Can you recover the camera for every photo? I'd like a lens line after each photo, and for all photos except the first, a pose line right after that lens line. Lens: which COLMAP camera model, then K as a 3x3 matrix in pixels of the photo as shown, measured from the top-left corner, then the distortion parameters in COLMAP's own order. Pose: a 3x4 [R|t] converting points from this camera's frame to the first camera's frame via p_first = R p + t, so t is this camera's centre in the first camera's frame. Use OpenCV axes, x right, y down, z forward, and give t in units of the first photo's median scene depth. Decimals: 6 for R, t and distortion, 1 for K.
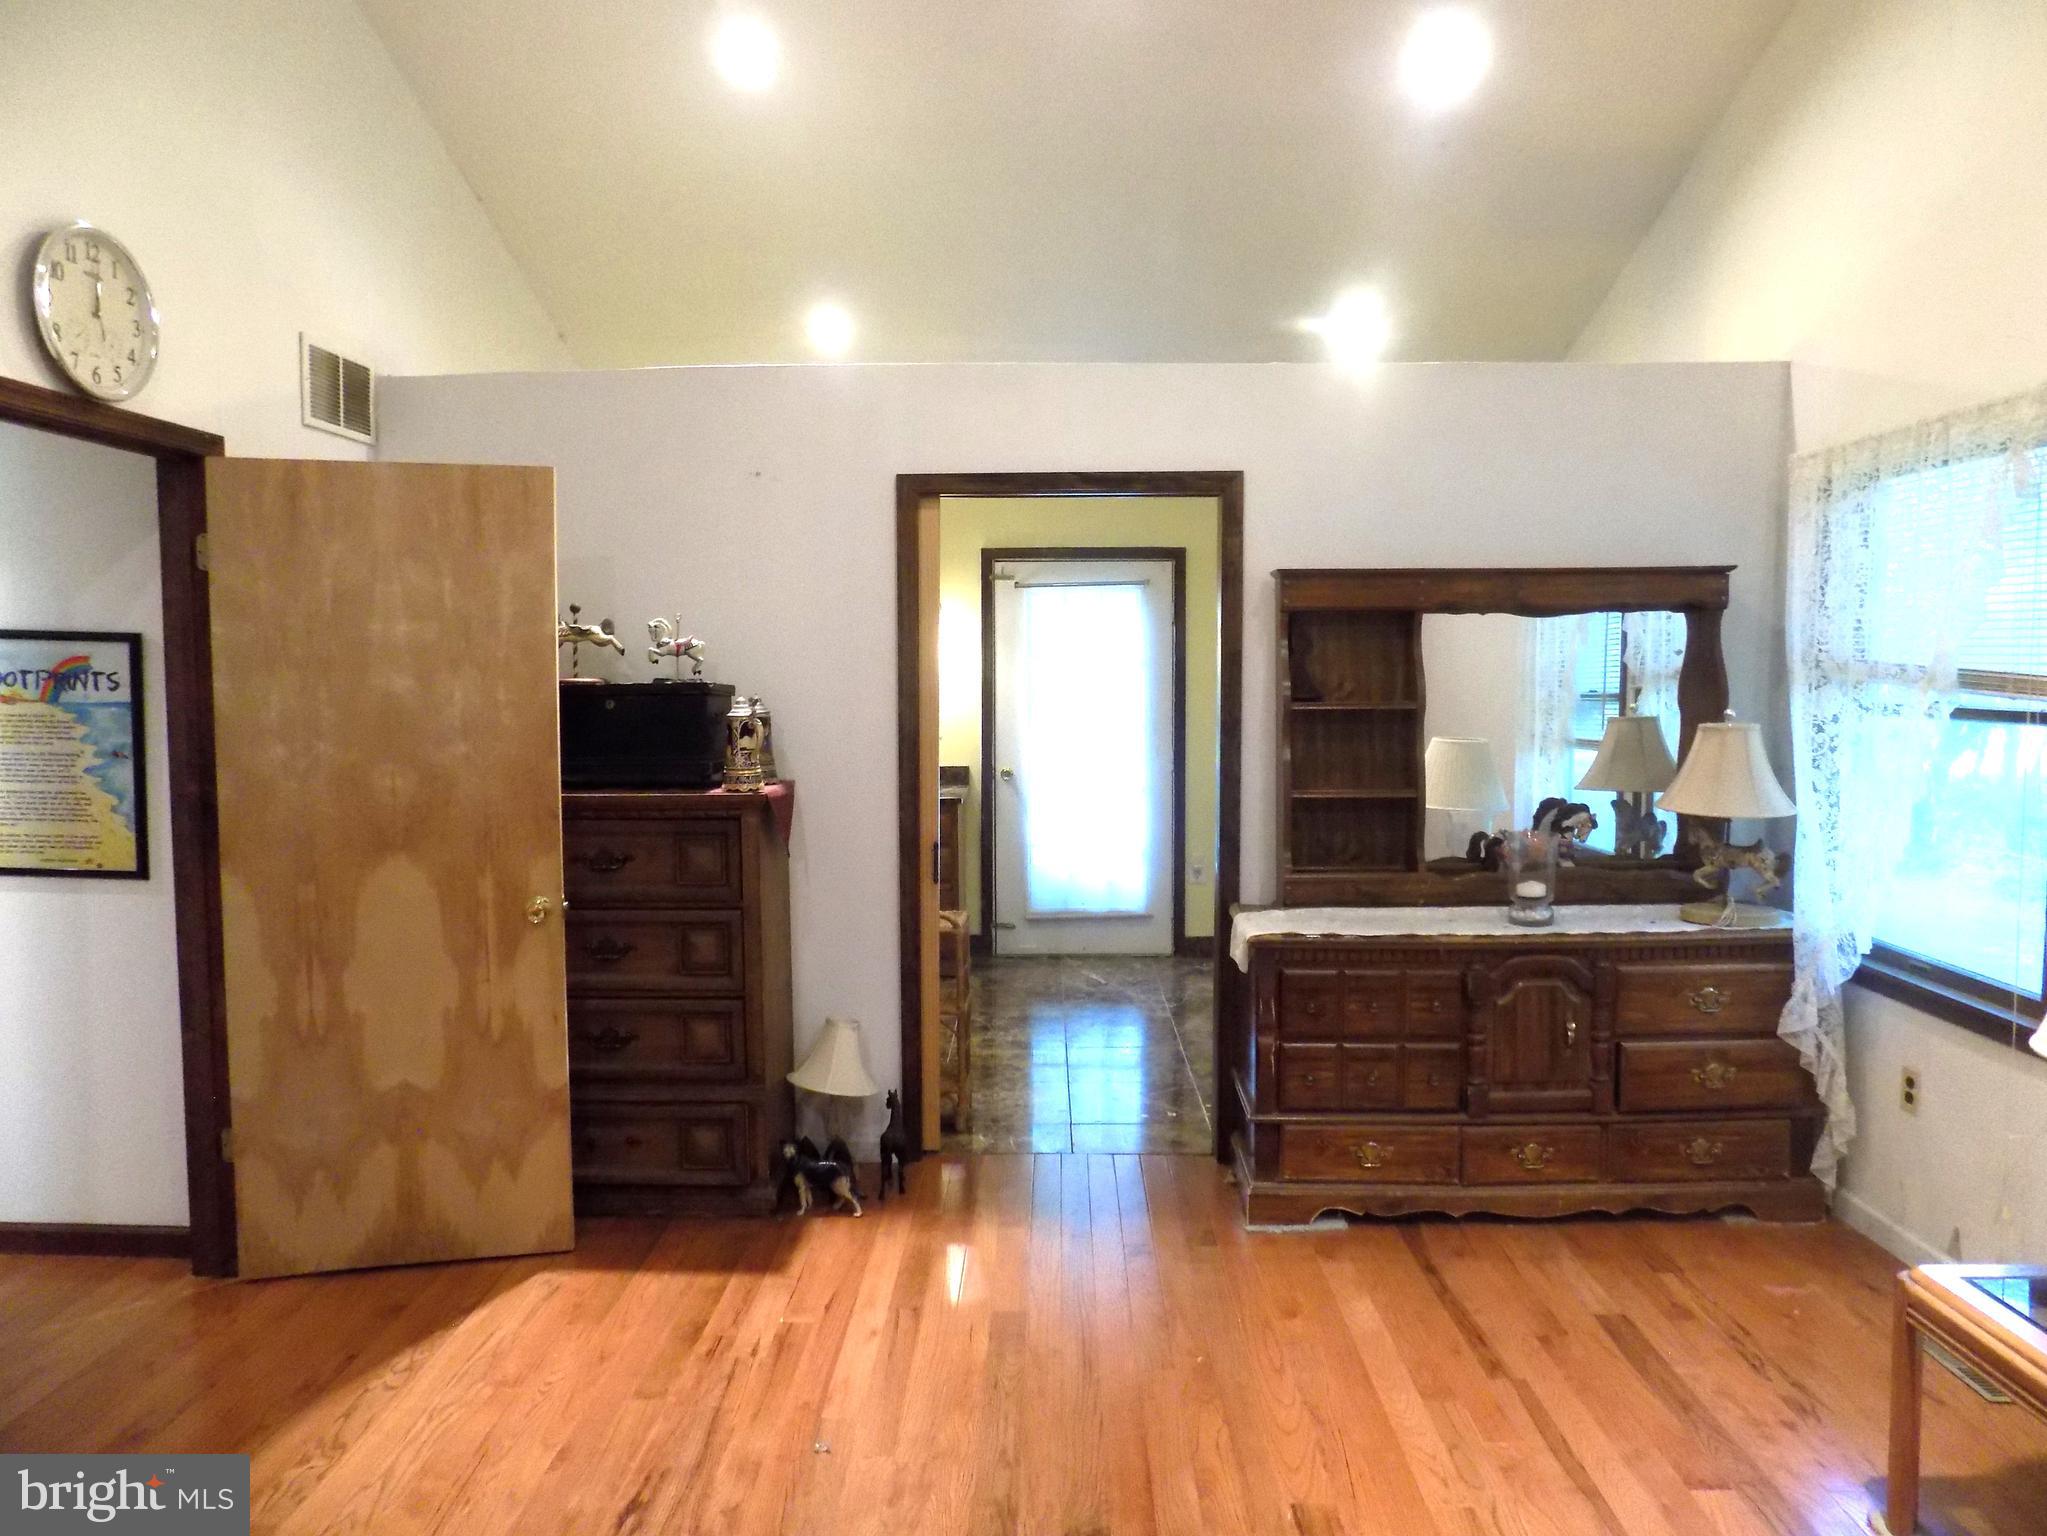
lens RADIAL K [[1384.8, 0, 1032.7], [0, 1384.8, 752.3], [0, 0, 1]] dist [-0.075673, 0.083924]
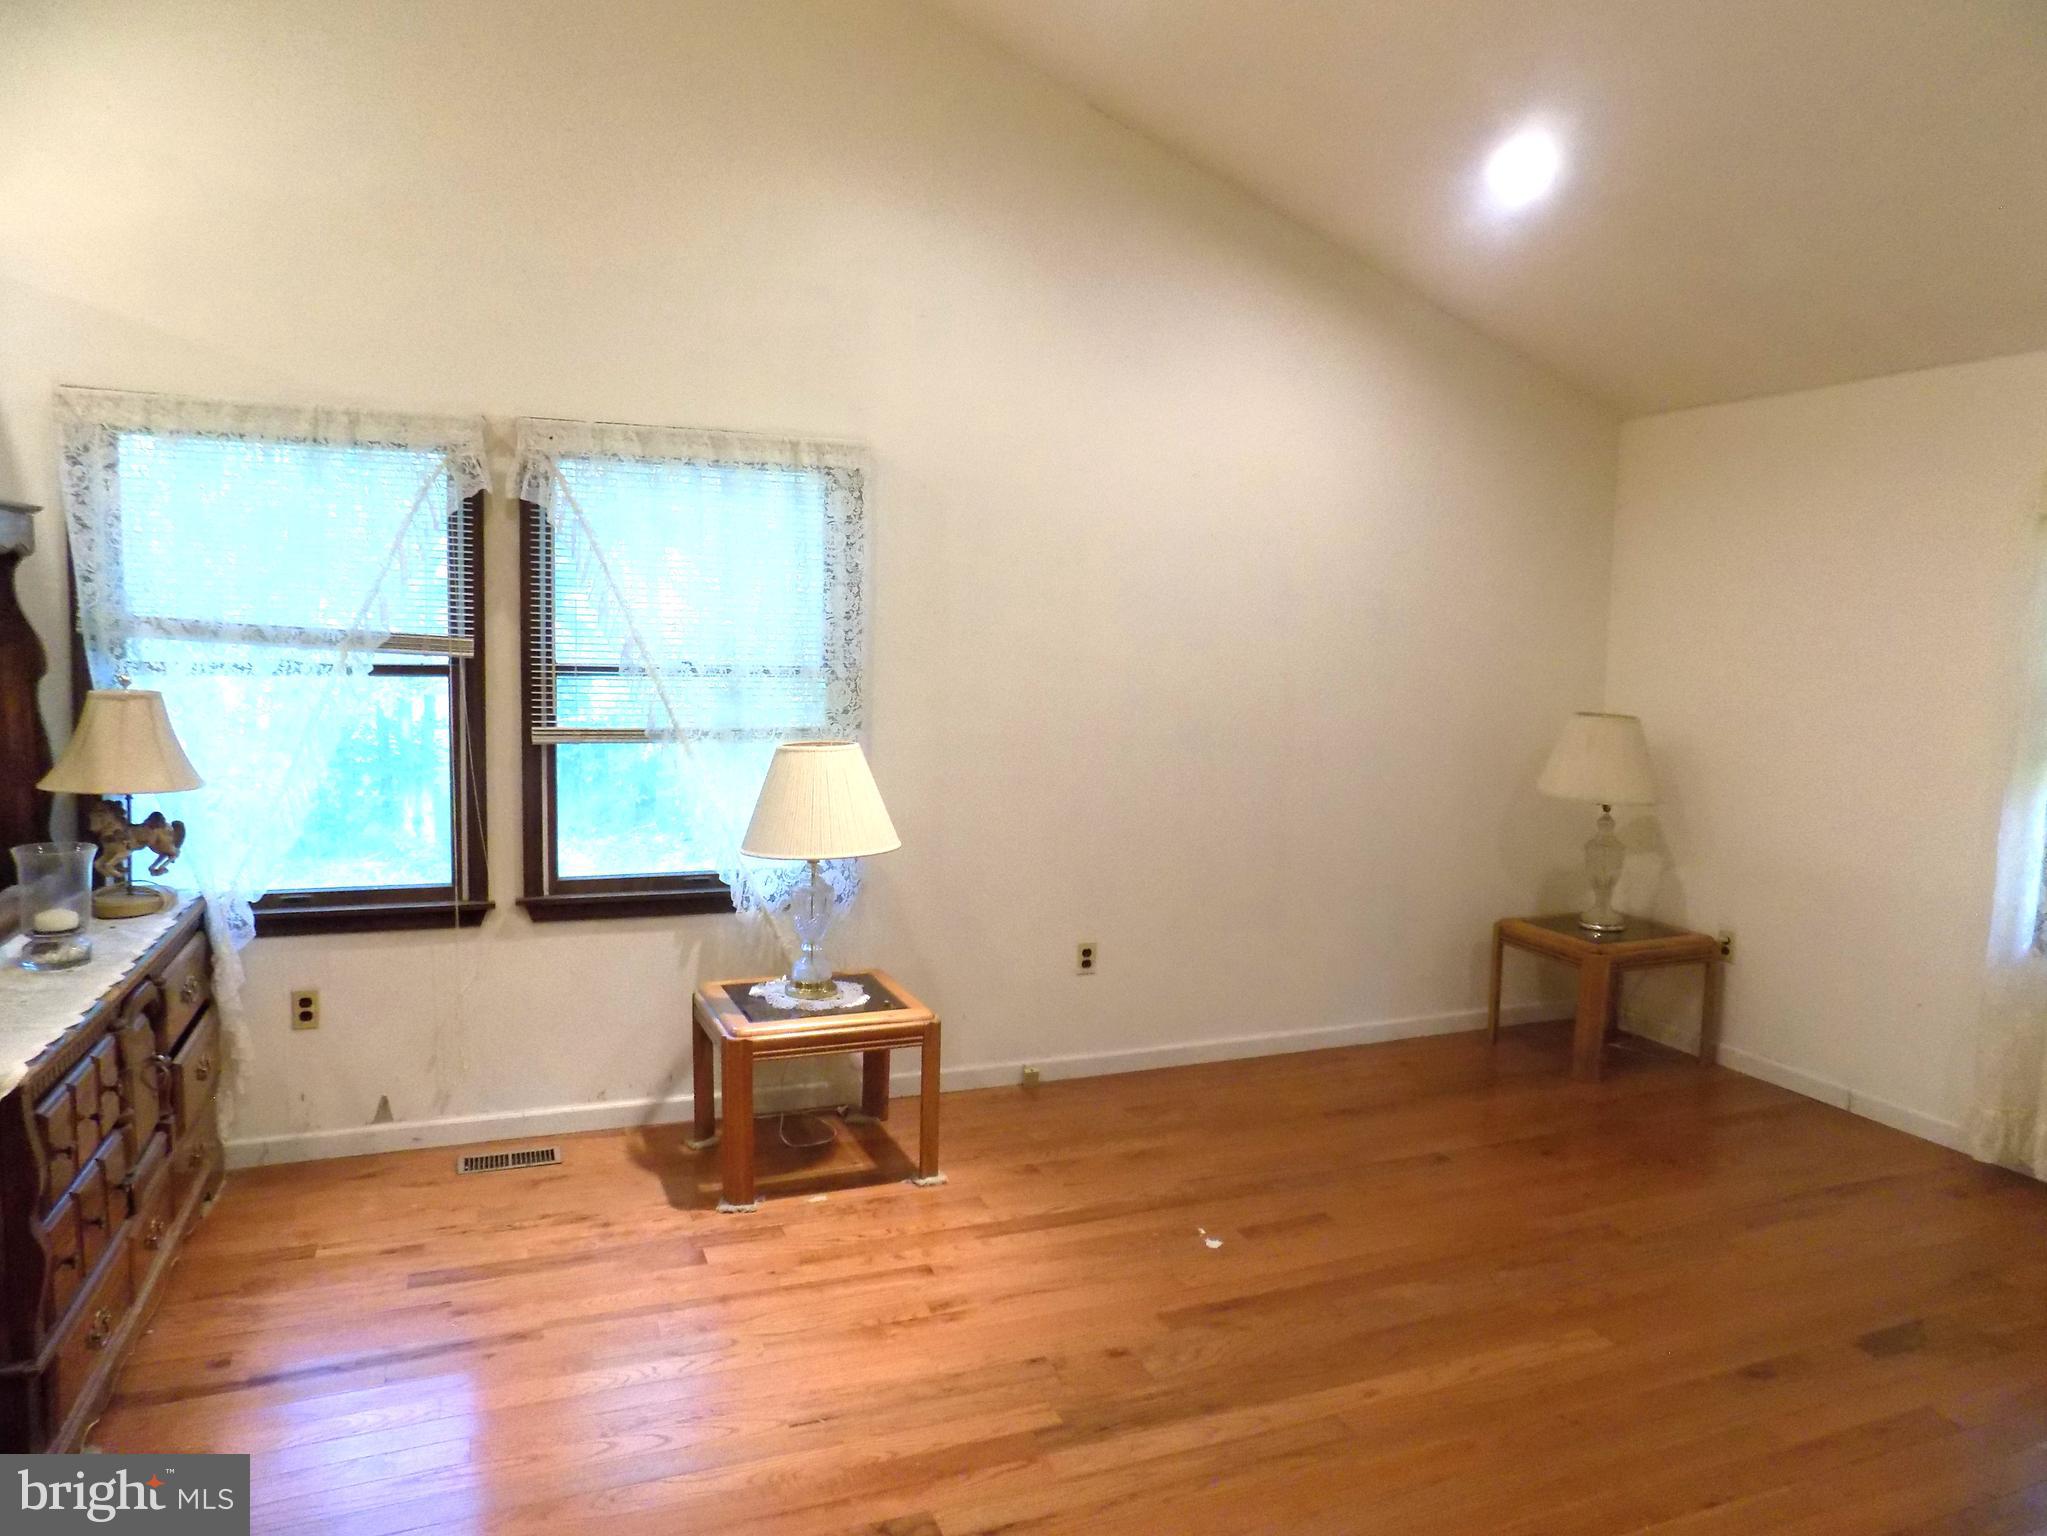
lens RADIAL K [[1384.8, 0, 1032.7], [0, 1384.8, 752.3], [0, 0, 1]] dist [-0.075673, 0.083924]
pose [[-0.383628, -0.090768, 0.919016, -0.636461], [0.042385, 0.992379, 0.115707, -0.069125], [-0.922515, 0.083341, -0.376857, 0.921765]]
